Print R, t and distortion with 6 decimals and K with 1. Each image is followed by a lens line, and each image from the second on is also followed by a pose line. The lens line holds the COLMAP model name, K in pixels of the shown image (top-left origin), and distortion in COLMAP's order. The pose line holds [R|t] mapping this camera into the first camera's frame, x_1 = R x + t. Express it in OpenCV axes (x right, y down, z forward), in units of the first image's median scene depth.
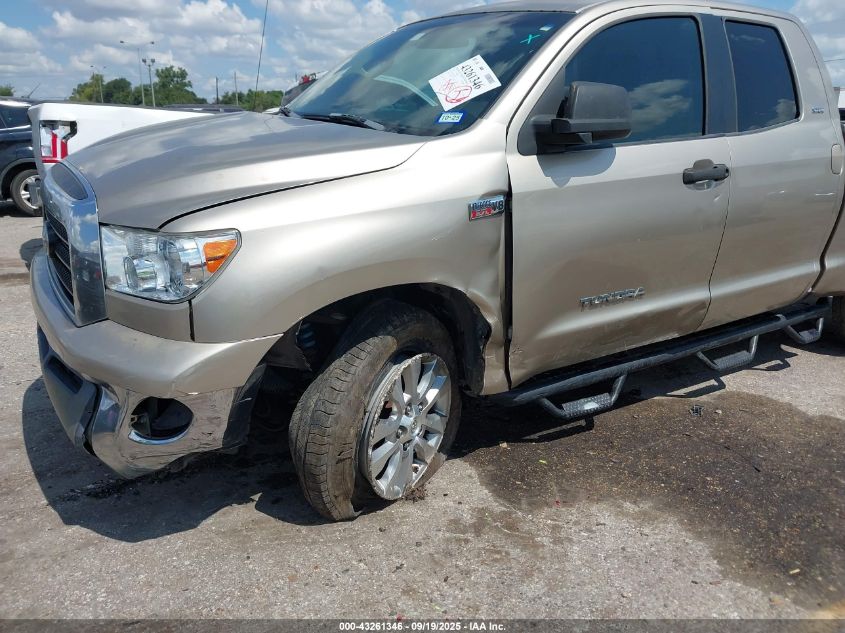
lens RADIAL K [[666.1, 0, 422.5], [0, 666.1, 316.5], [0, 0, 1]] dist [-0.005312, -0.001744]
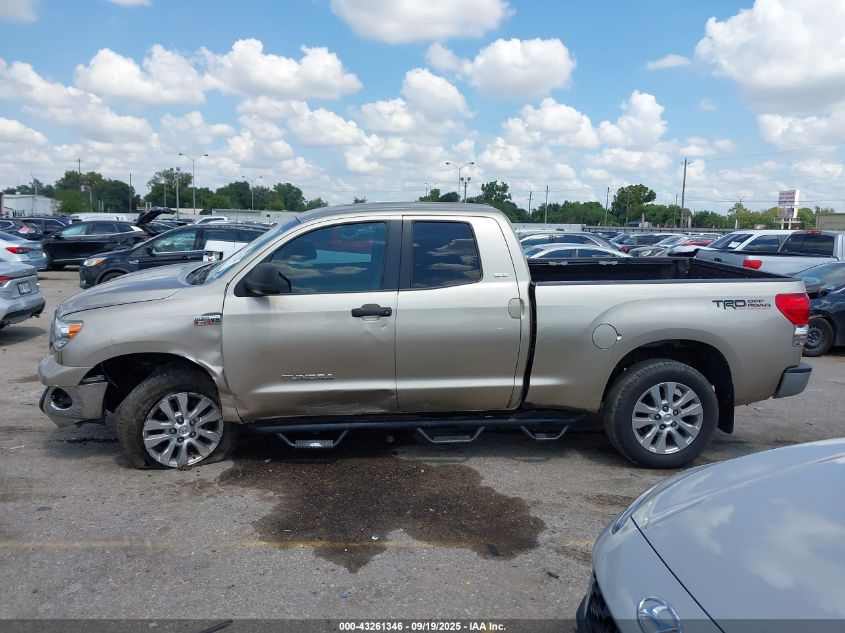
lens RADIAL K [[666.1, 0, 422.5], [0, 666.1, 316.5], [0, 0, 1]] dist [-0.005312, -0.001744]
pose [[0.899855, 0.072884, -0.430056, 1.398417], [-0.139087, 0.982419, -0.124533, -0.012599], [0.413419, 0.171877, 0.894172, -0.489886]]
